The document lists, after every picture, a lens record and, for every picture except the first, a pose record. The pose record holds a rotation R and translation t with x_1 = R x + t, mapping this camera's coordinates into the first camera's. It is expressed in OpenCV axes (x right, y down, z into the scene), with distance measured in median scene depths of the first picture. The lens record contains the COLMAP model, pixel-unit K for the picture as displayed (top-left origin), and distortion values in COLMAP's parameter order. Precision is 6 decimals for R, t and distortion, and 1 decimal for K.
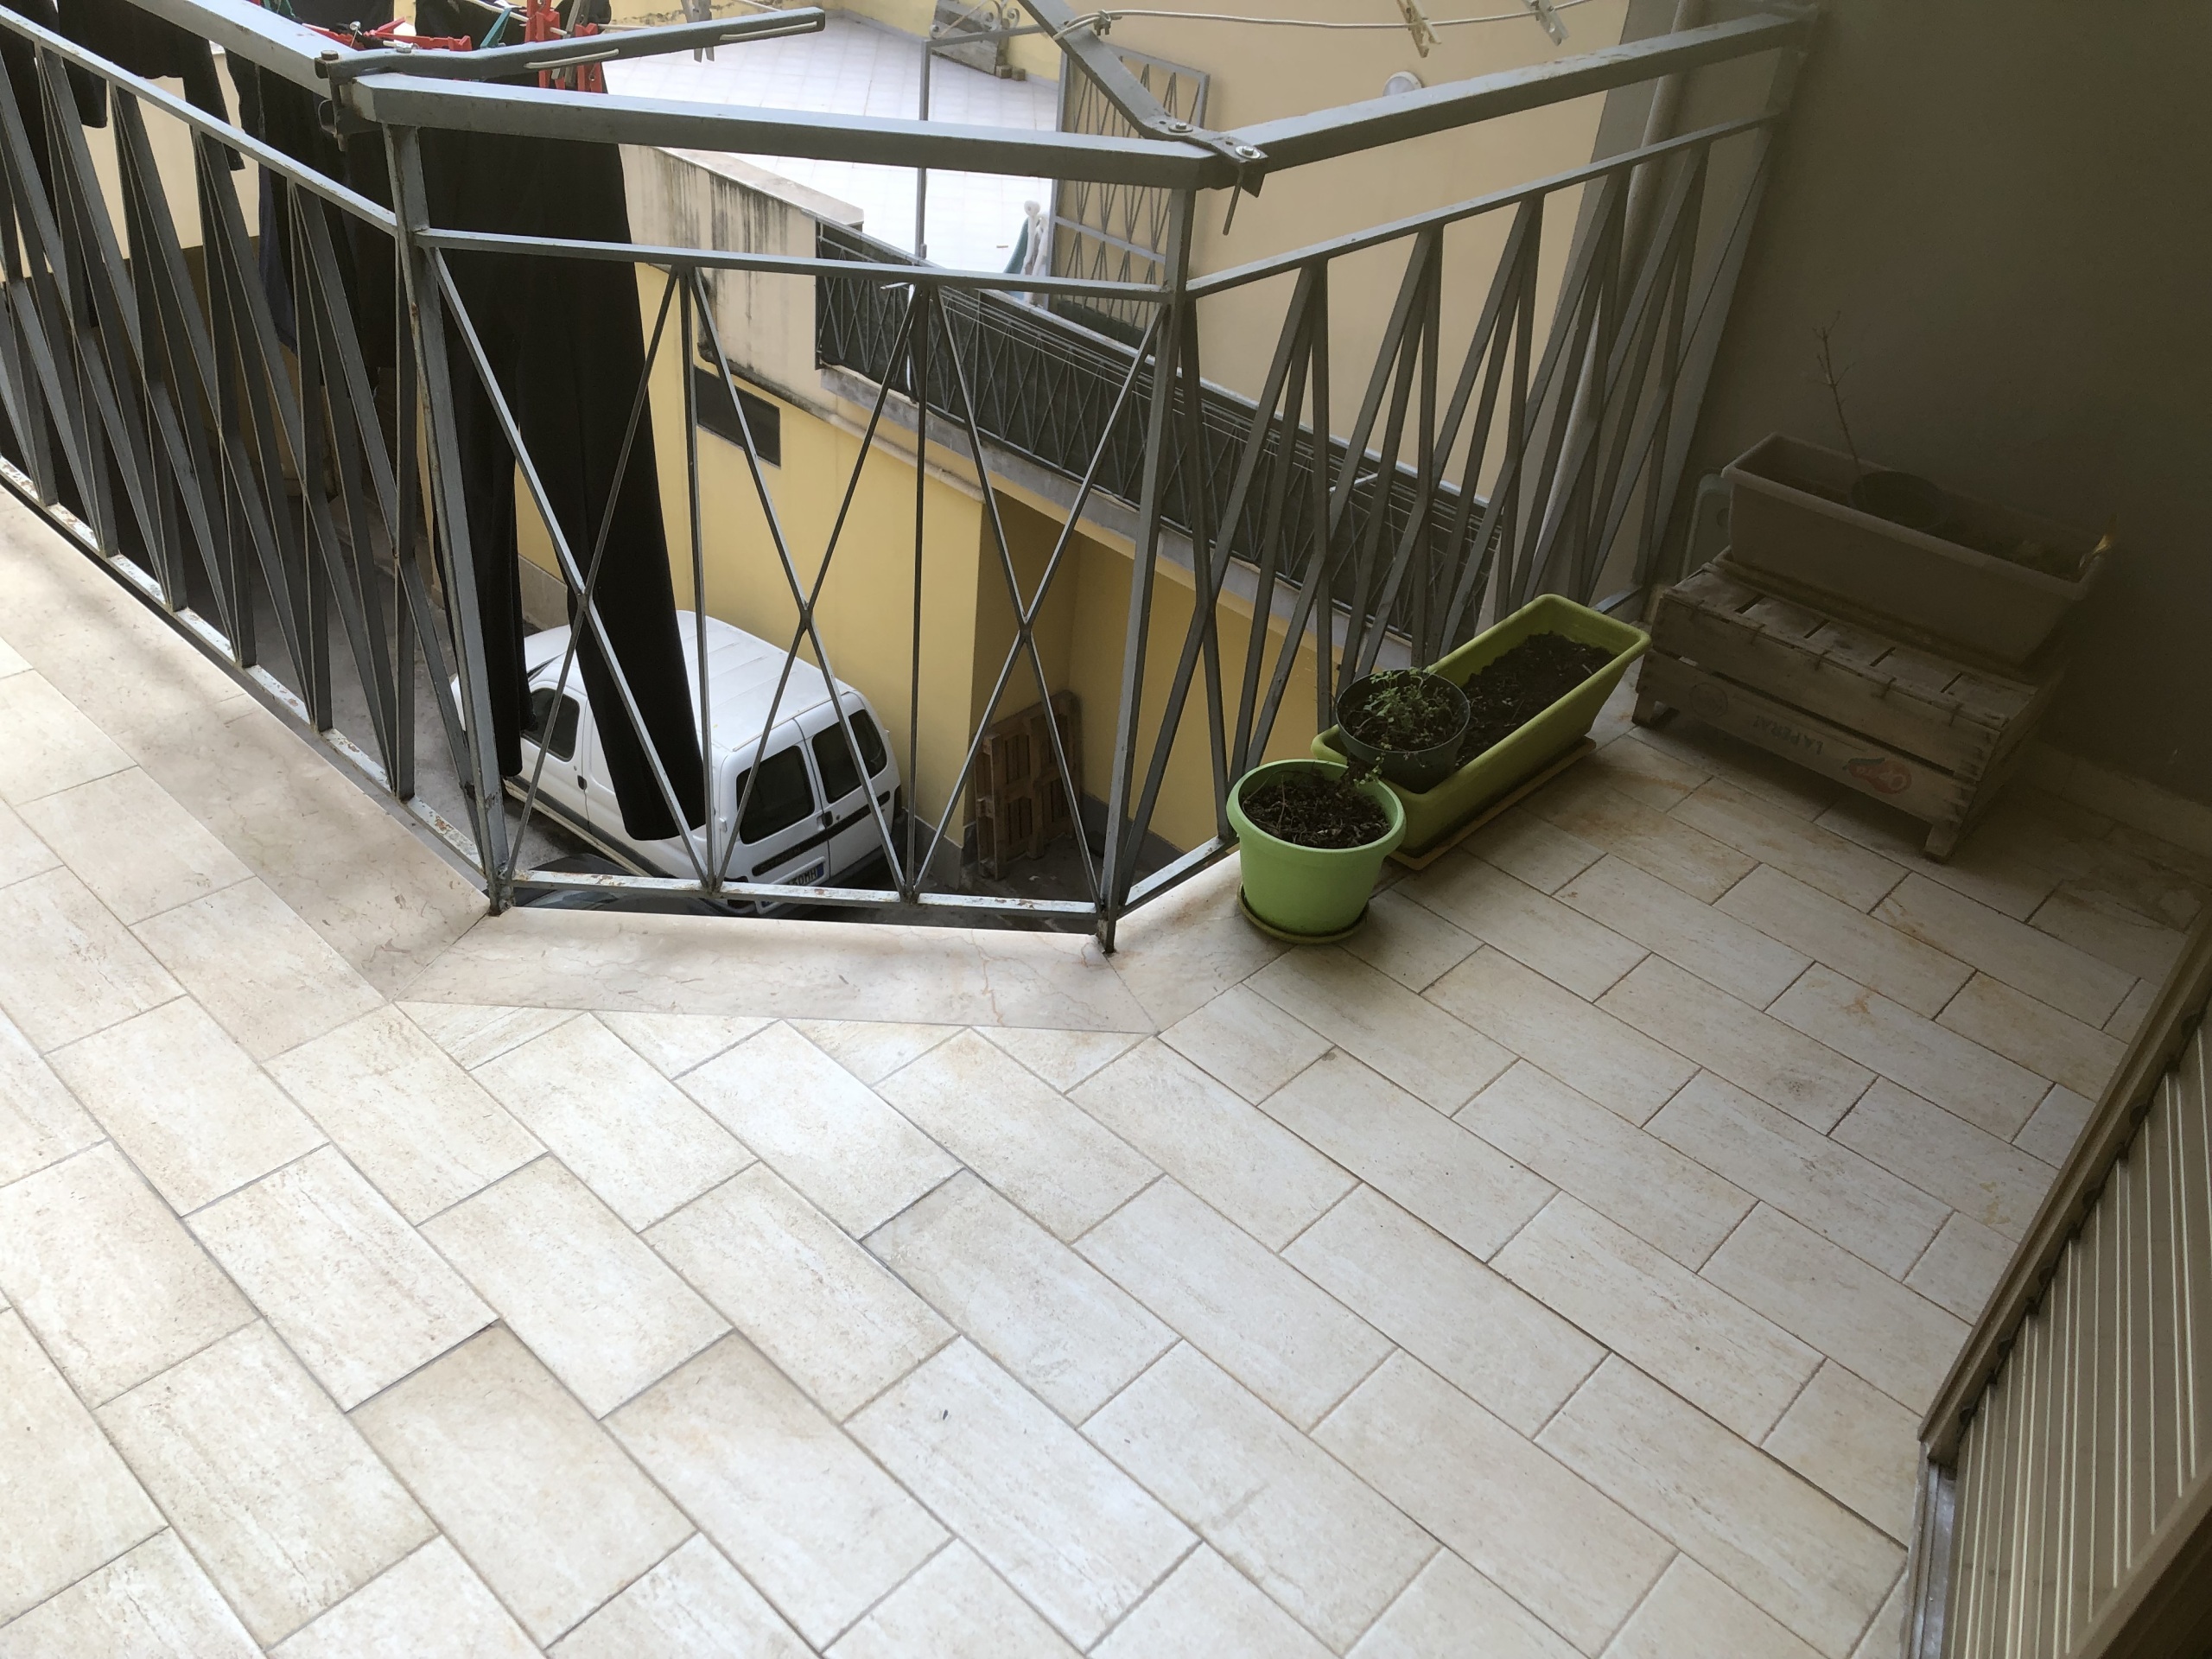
lens RADIAL K [[1805.3, 0, 1092.8], [0, 1805.3, 803.6], [0, 0, 1]] dist [0.015156, 0.001569]
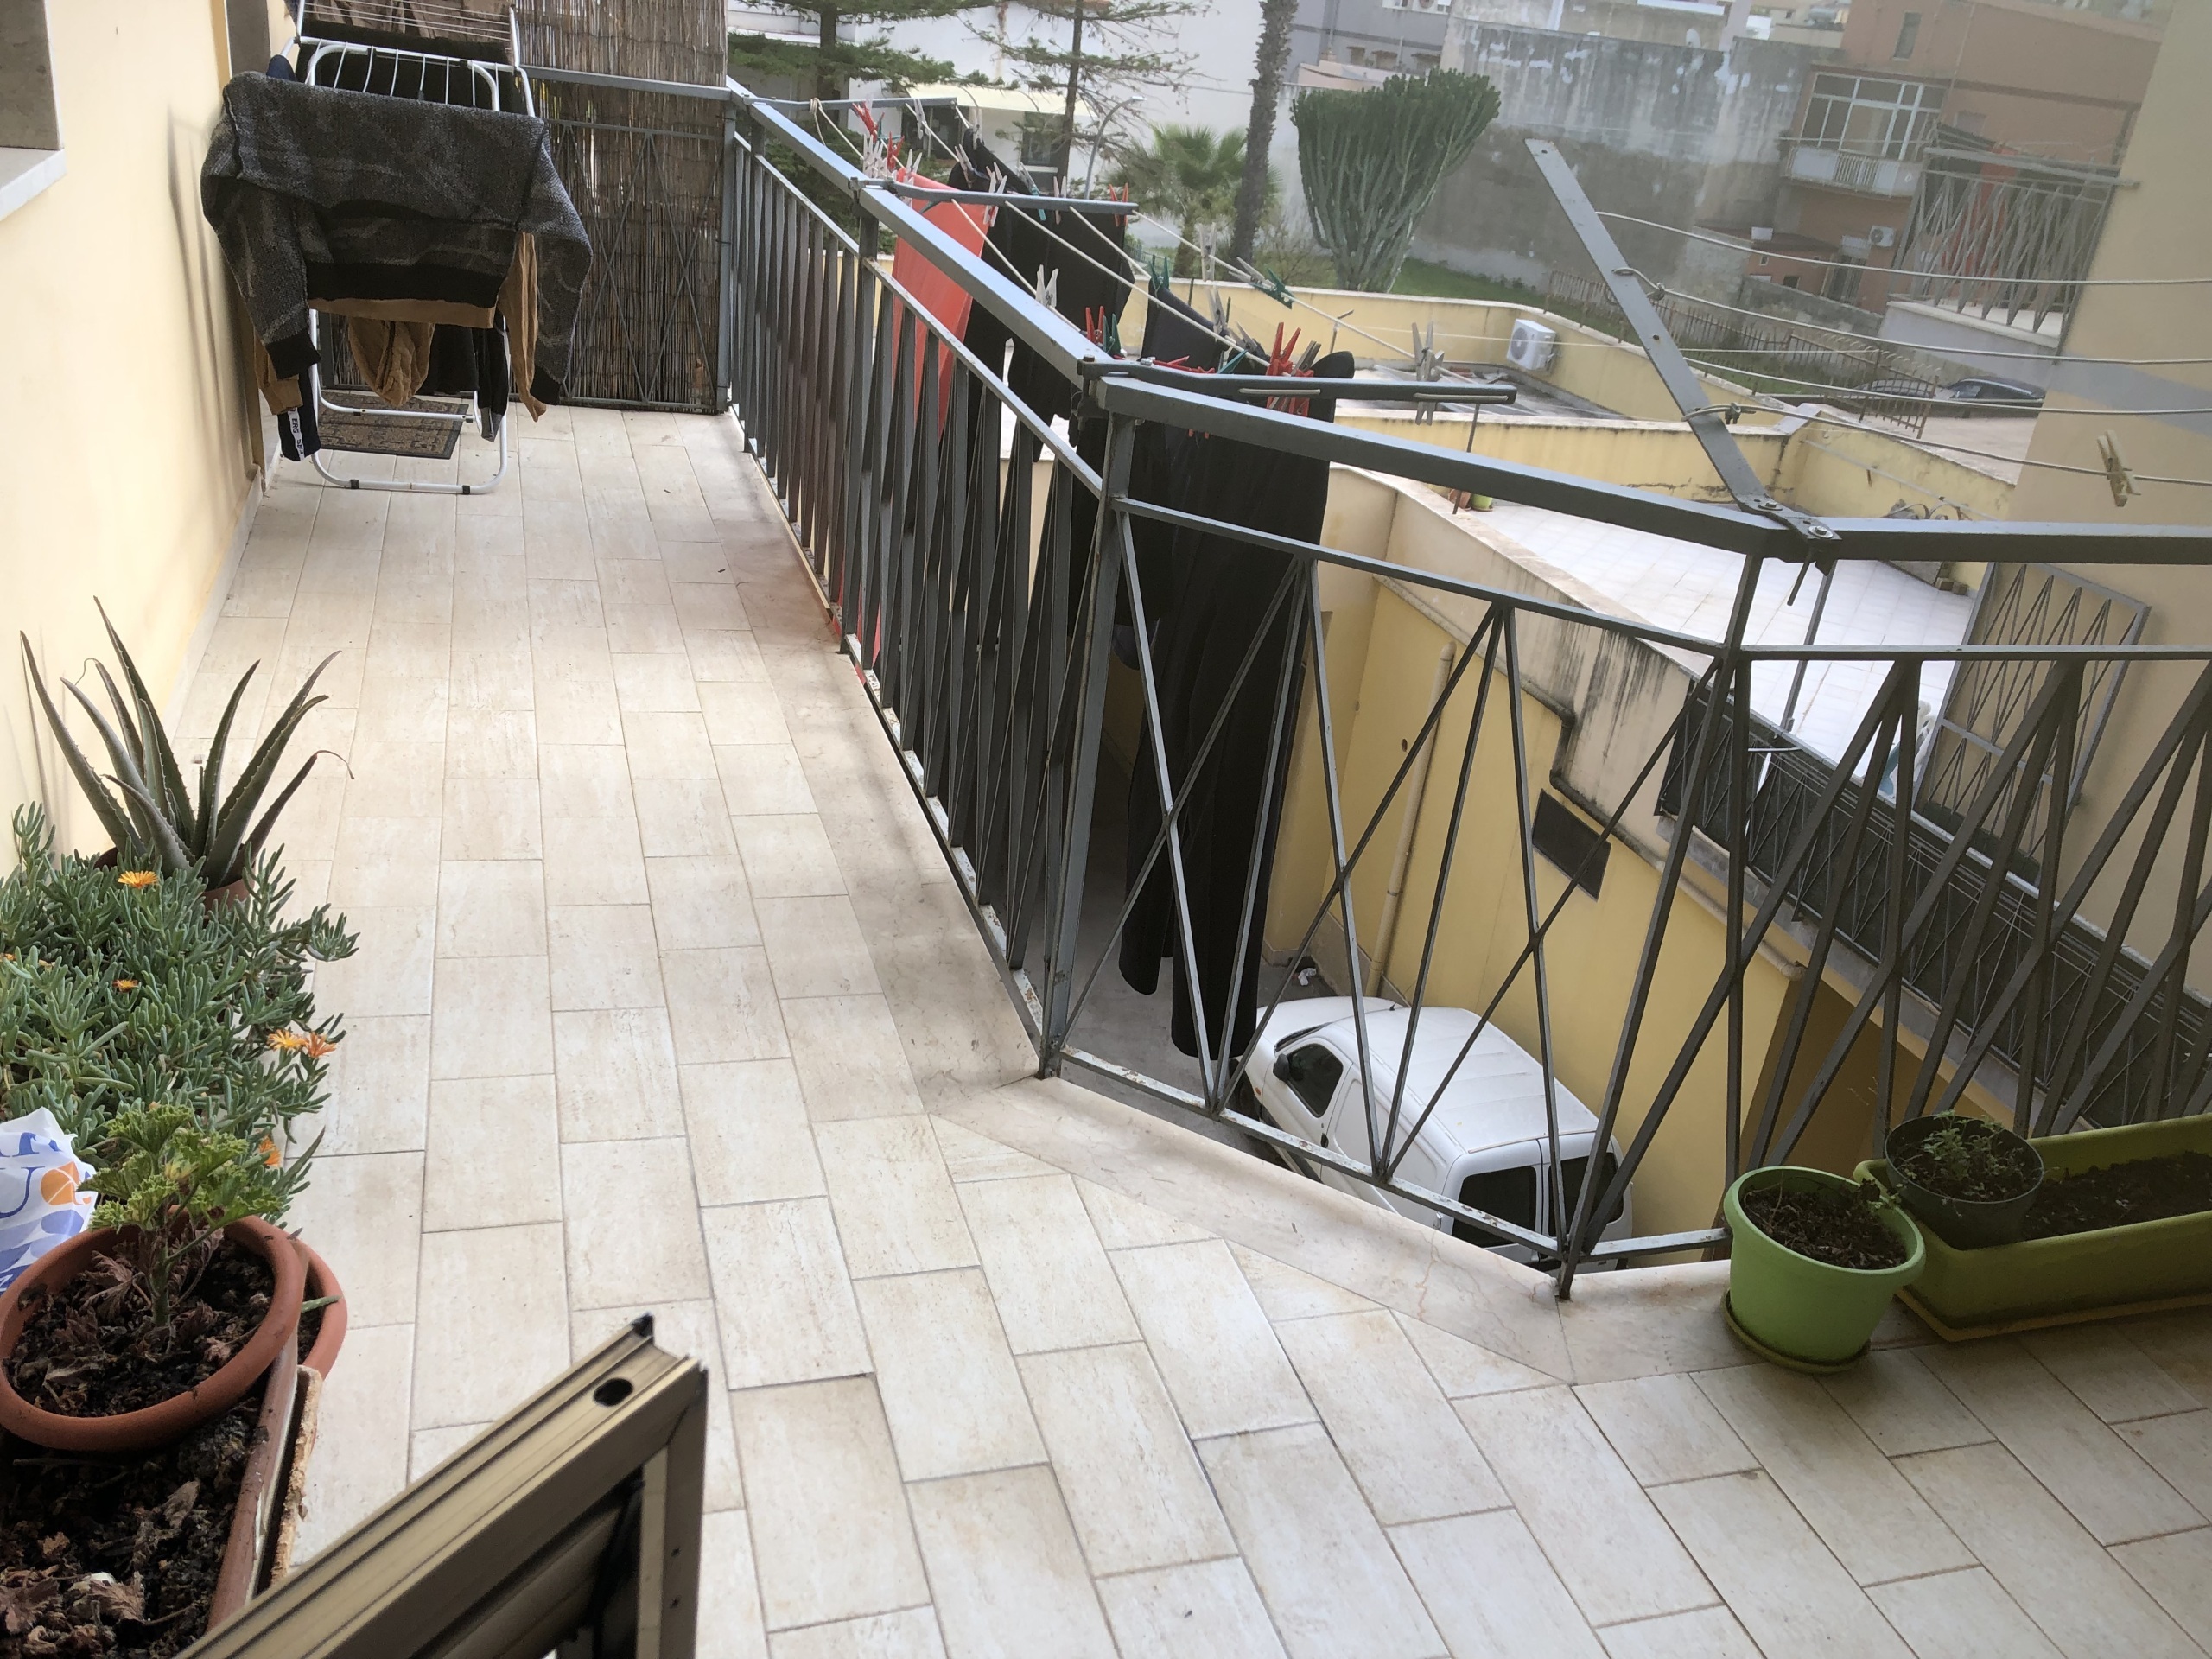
lens RADIAL K [[1787.0, 0, 1103.8], [0, 1787.0, 794.4], [0, 0, 1]] dist [0.021951, 0.006841]
pose [[0.866834, 0.210119, -0.452160, 0.181796], [-0.312877, 0.935322, -0.165170, 0.068343], [0.388210, 0.284646, 0.876510, -0.025121]]
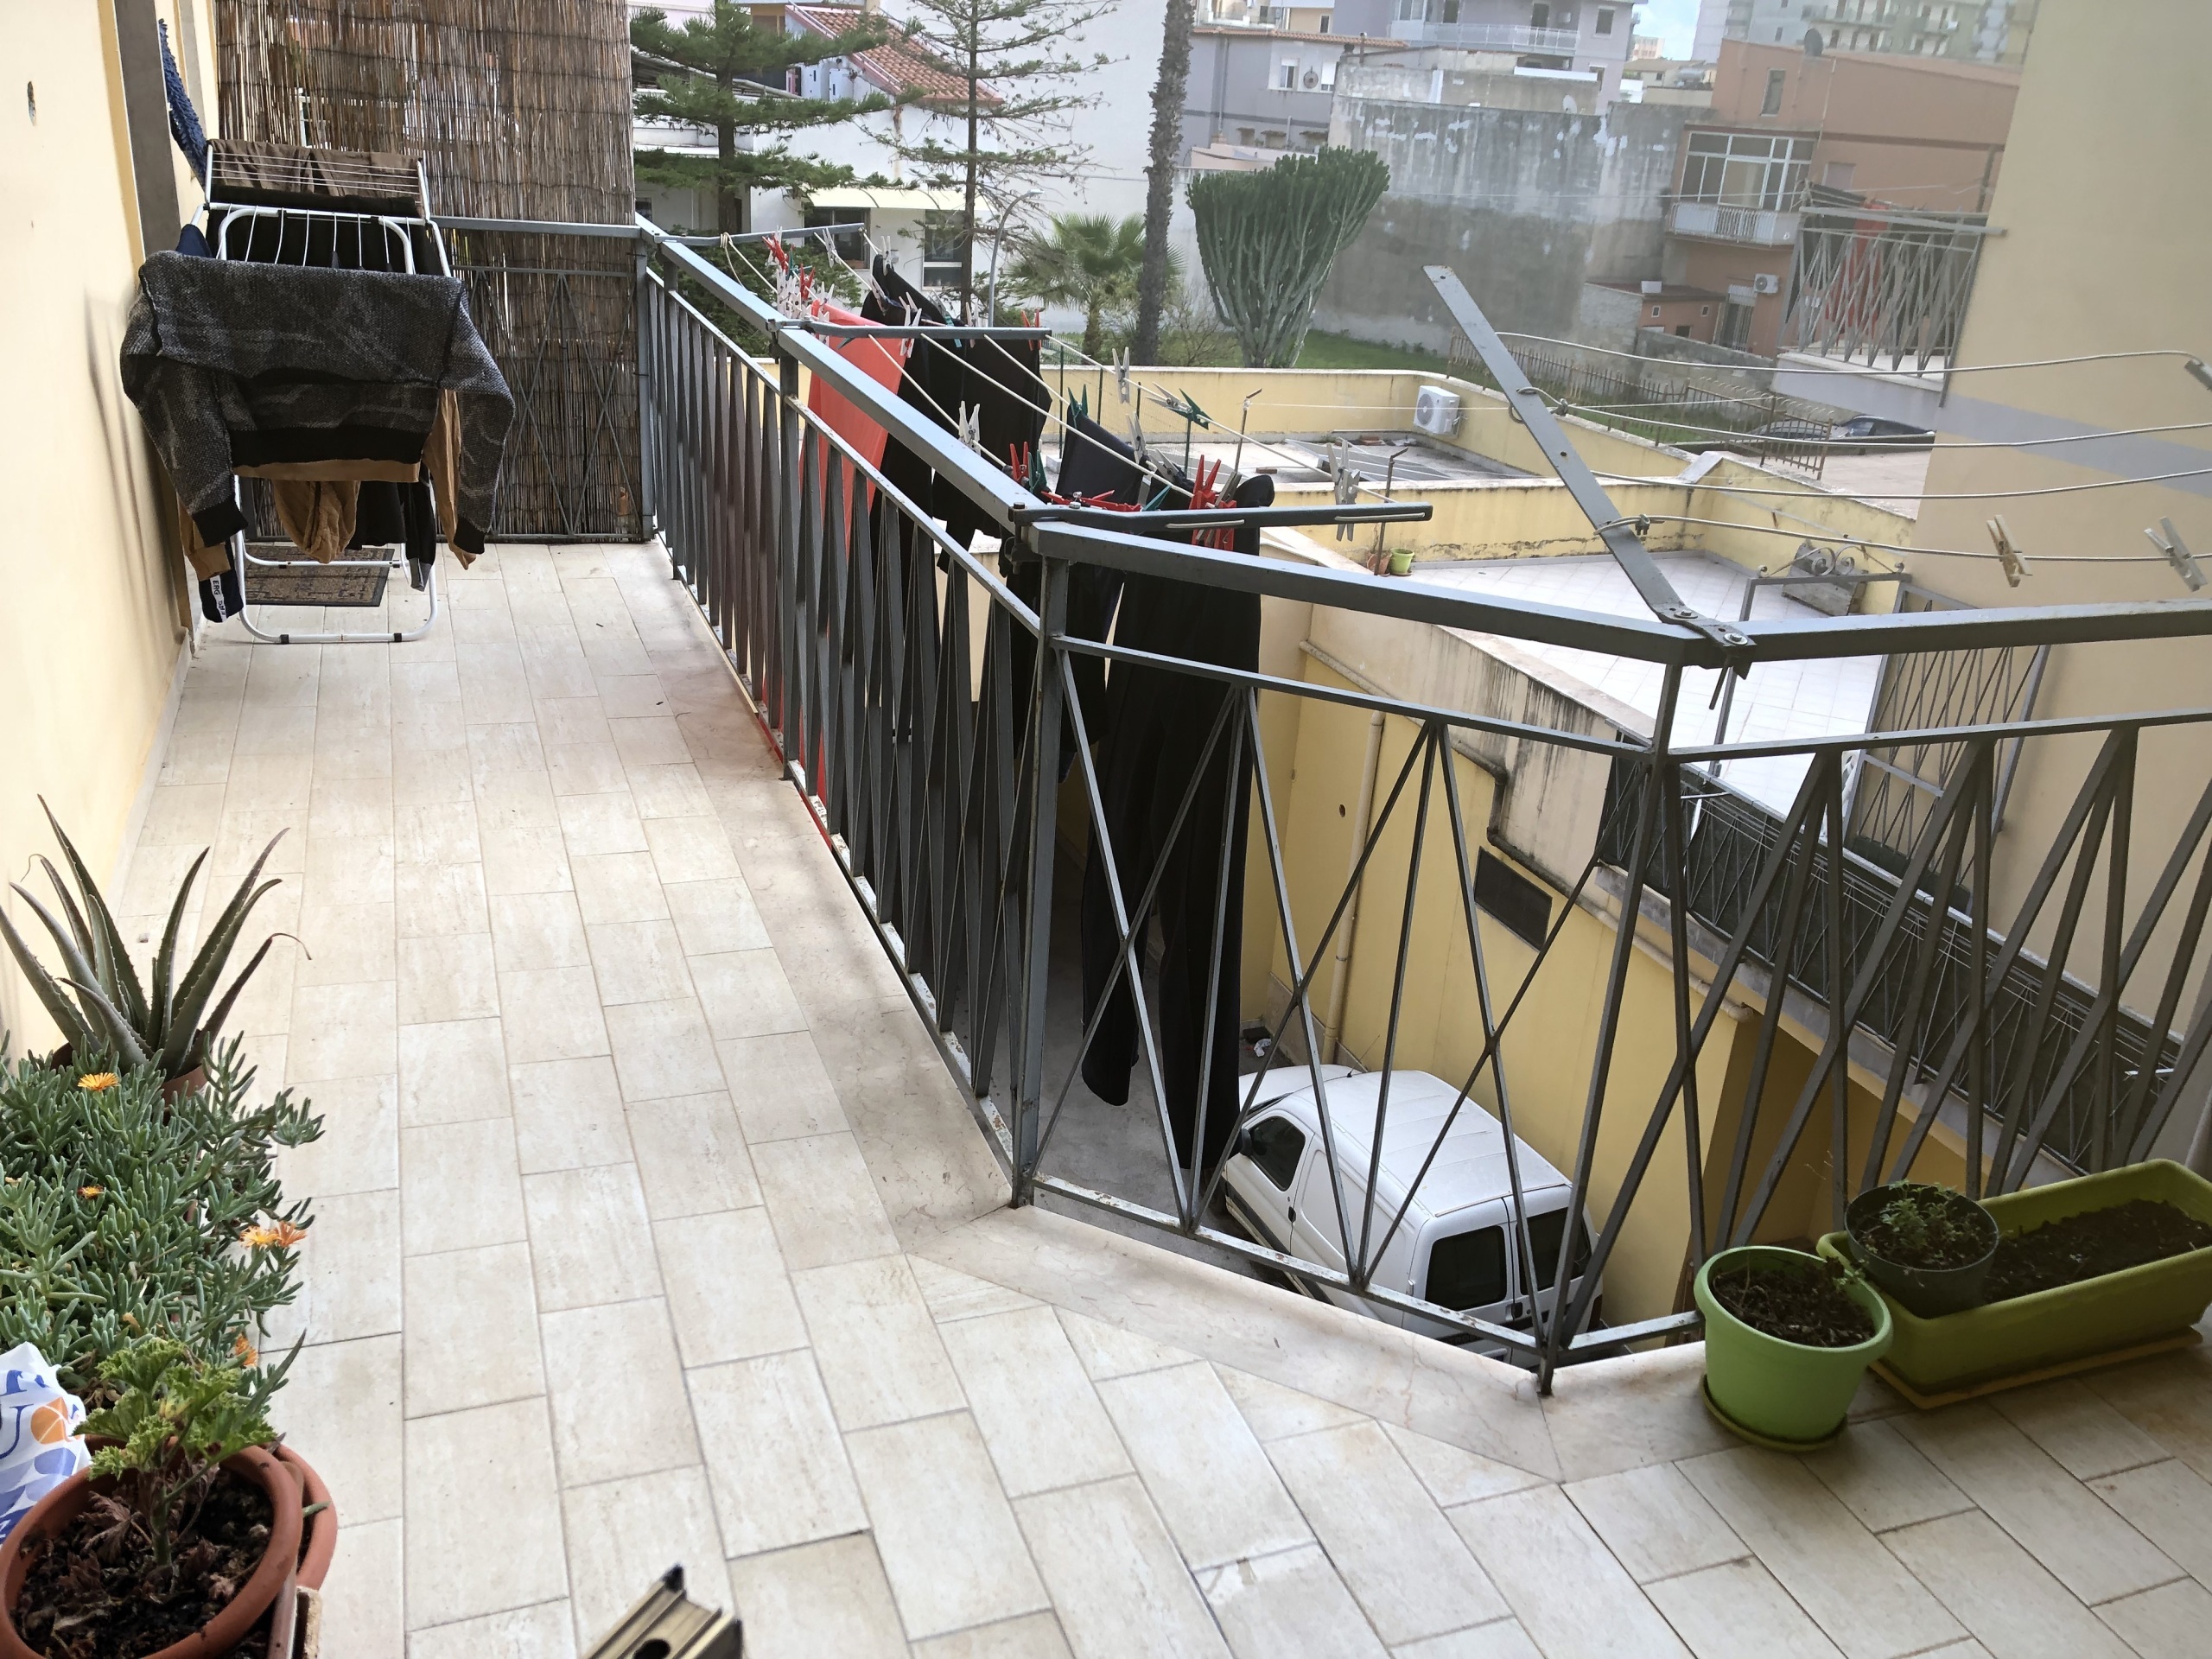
lens RADIAL K [[1787.0, 0, 1103.8], [0, 1787.0, 794.4], [0, 0, 1]] dist [0.021951, 0.006841]
pose [[0.893006, 0.133806, -0.429693, 0.177899], [-0.244904, 0.945513, -0.214538, 0.043907], [0.377574, 0.296817, 0.877119, -0.052959]]
